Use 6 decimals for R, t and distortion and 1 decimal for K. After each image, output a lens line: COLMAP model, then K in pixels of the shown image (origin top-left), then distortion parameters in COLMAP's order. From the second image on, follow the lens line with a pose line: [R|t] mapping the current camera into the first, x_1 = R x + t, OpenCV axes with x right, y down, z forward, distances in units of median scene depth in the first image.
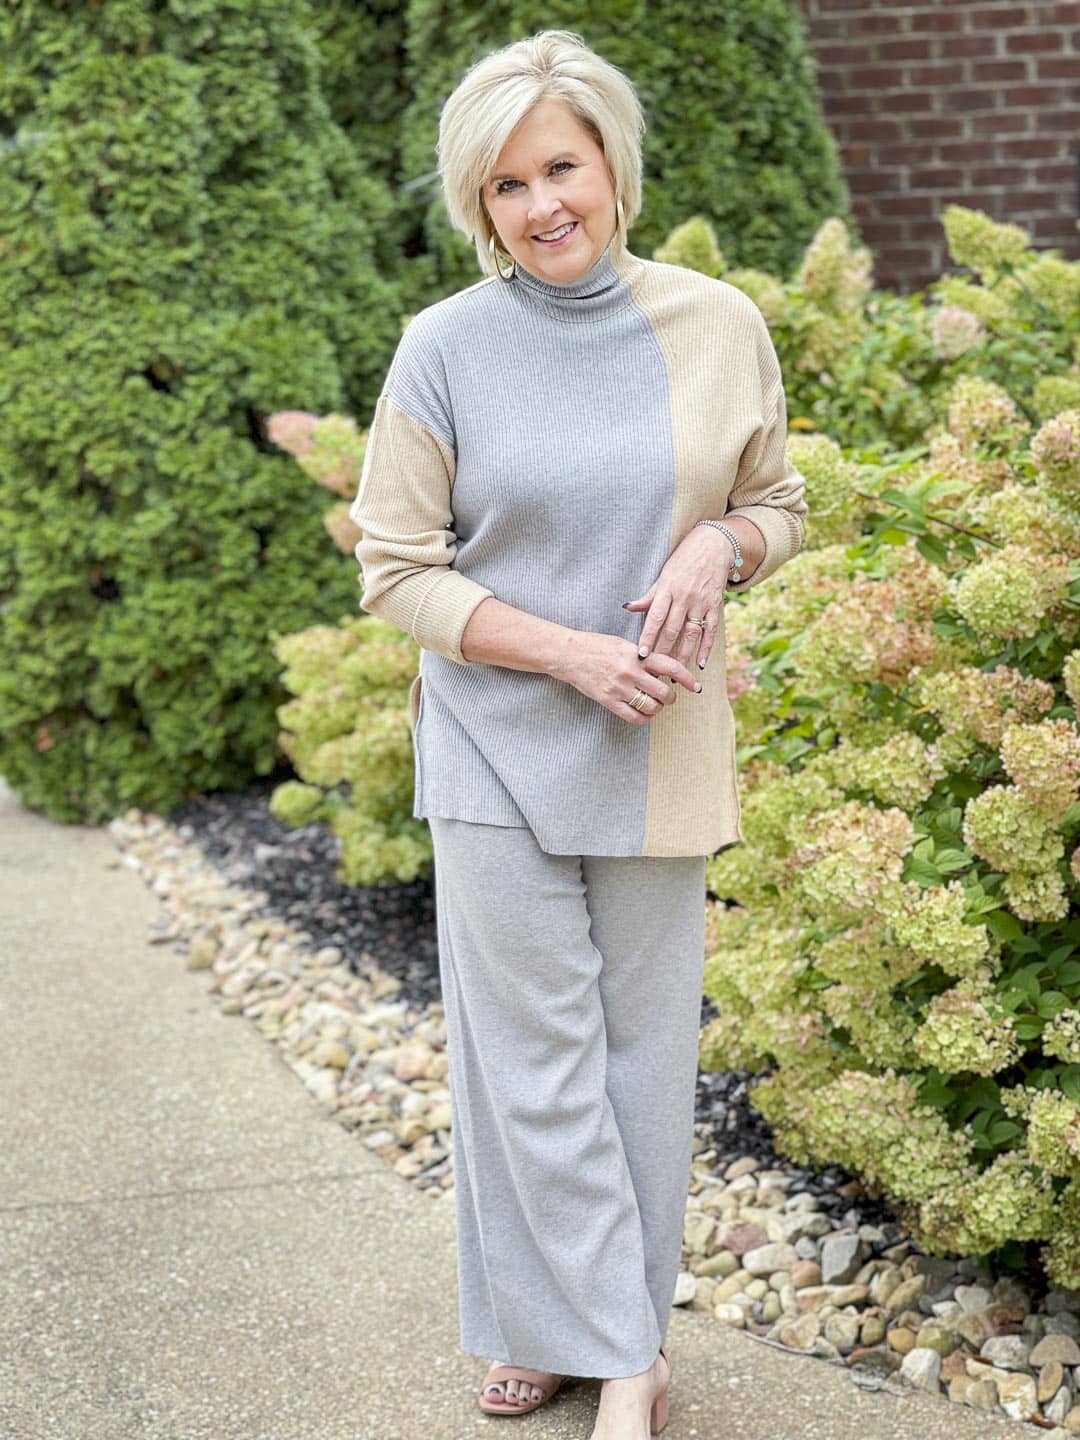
lens RADIAL K [[2624.0, 0, 539.2], [0, 2624.0, 738.1], [0, 0, 1]] dist [0.301374, -1.011912]
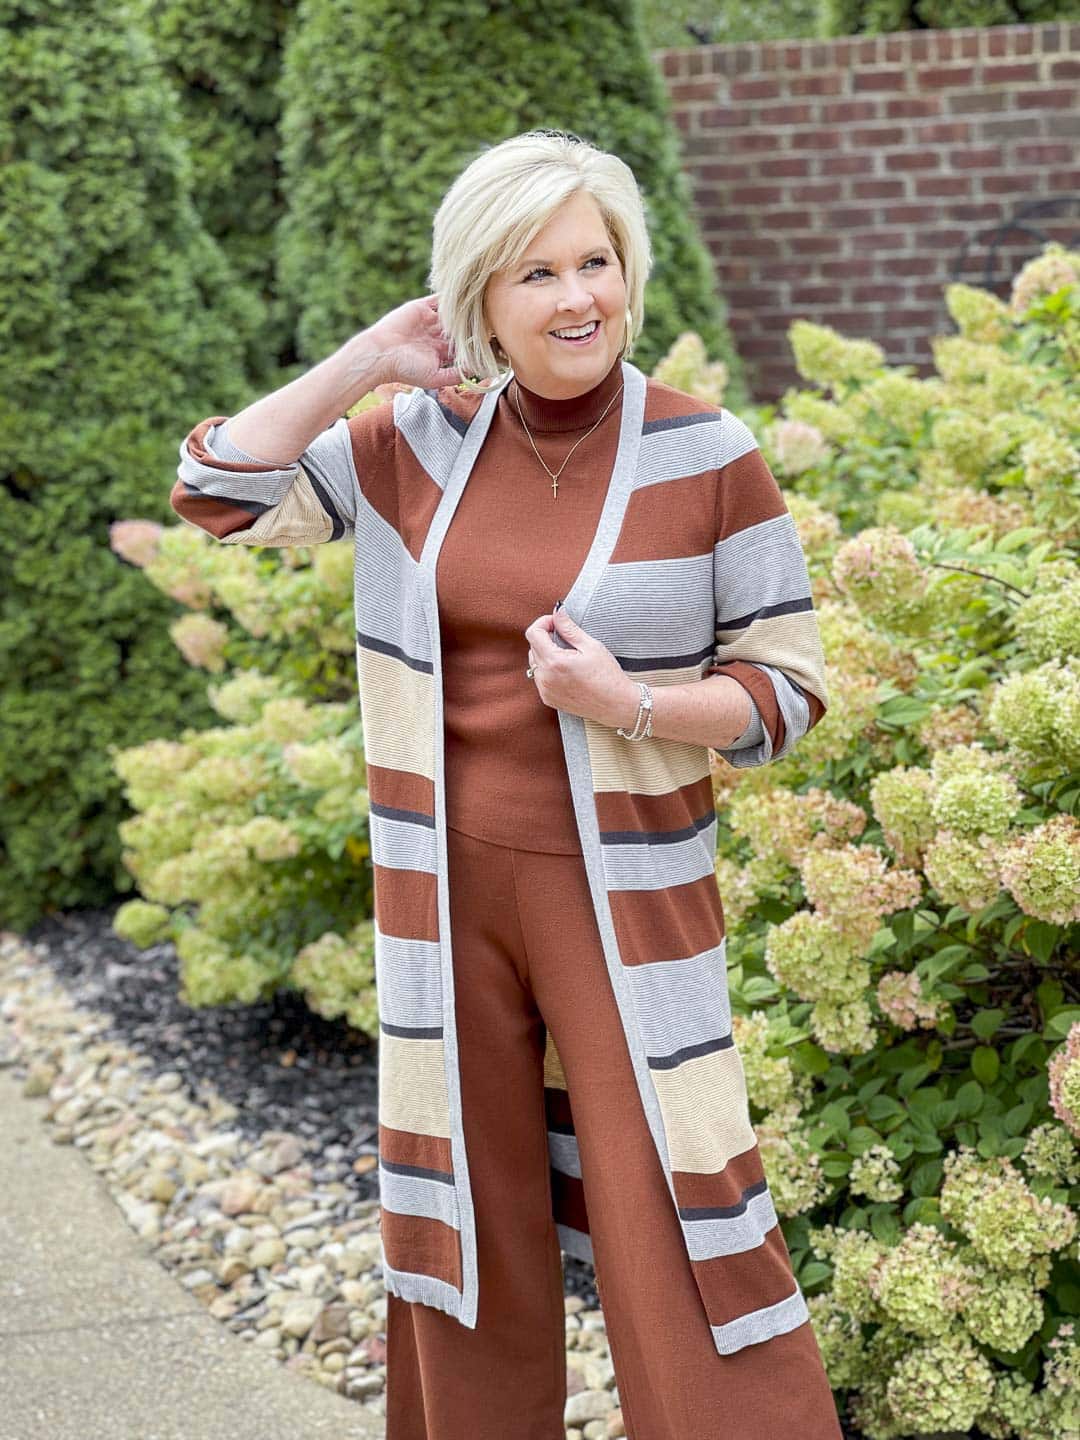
lens RADIAL K [[2624.0, 0, 539.2], [0, 2624.0, 738.1], [0, 0, 1]] dist [0.301374, -1.011912]
pose [[0.999671, 0.003158, 0.025464, 0.024766], [-0.002110, 0.999154, -0.041074, -0.002886], [-0.025572, 0.041007, 0.998832, 0.016893]]
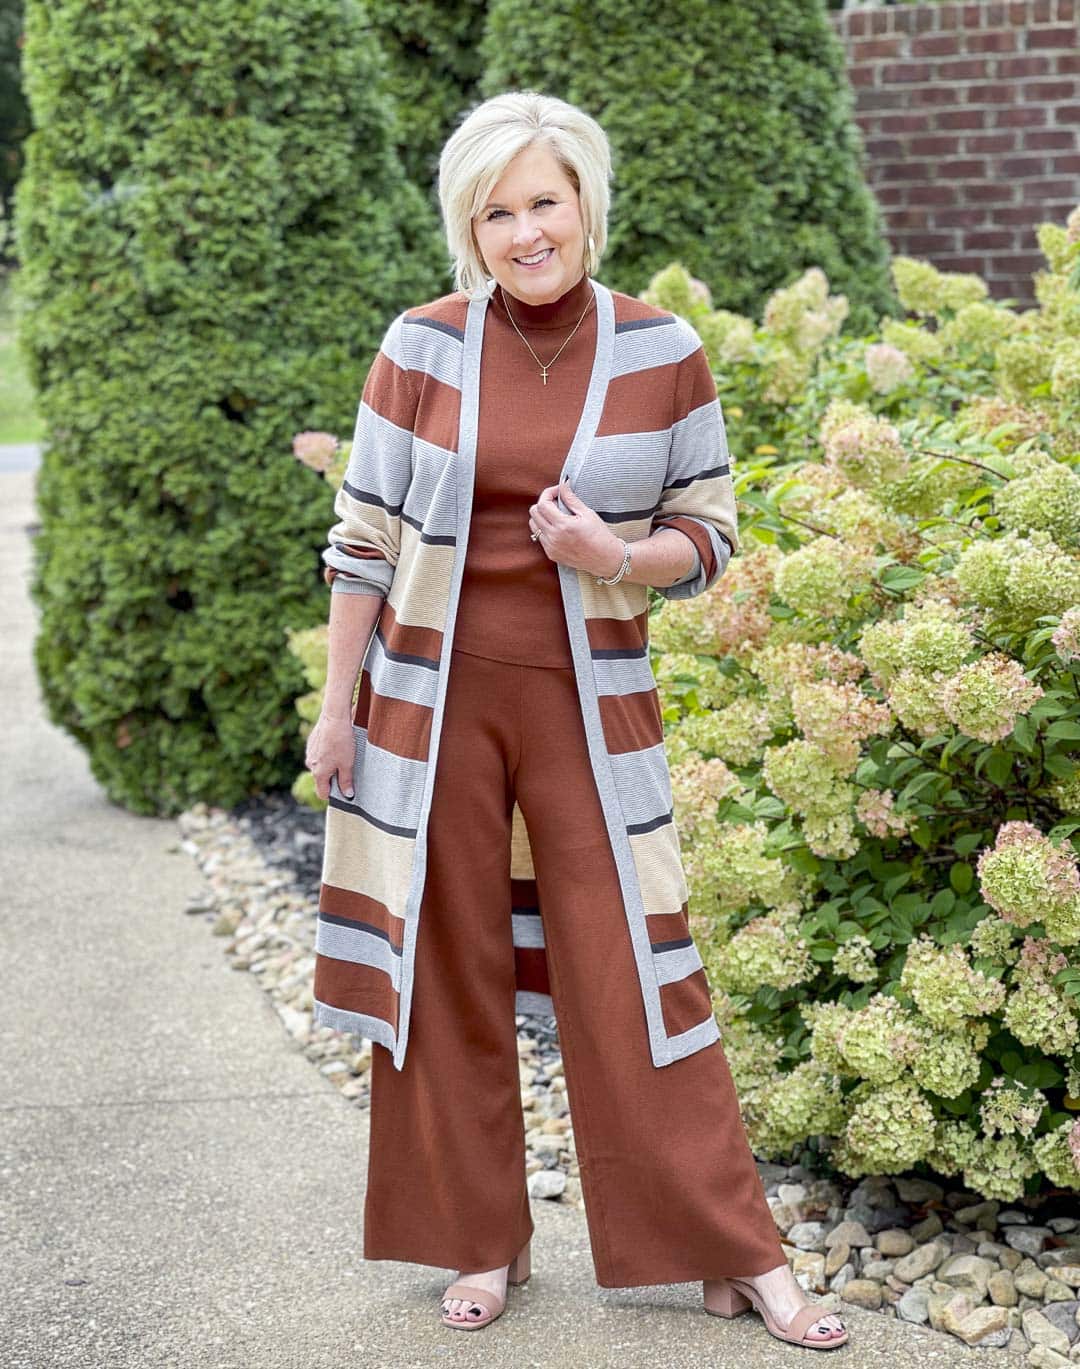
lens RADIAL K [[2619.3, 0, 533.2], [0, 2619.3, 735.0], [0, 0, 1]] dist [0.224155, -0.366137]
pose [[0.996620, 0.027885, -0.077268, 0.069377], [-0.029882, 0.999245, -0.024819, 0.022739], [0.076518, 0.027044, 0.996701, -0.075973]]
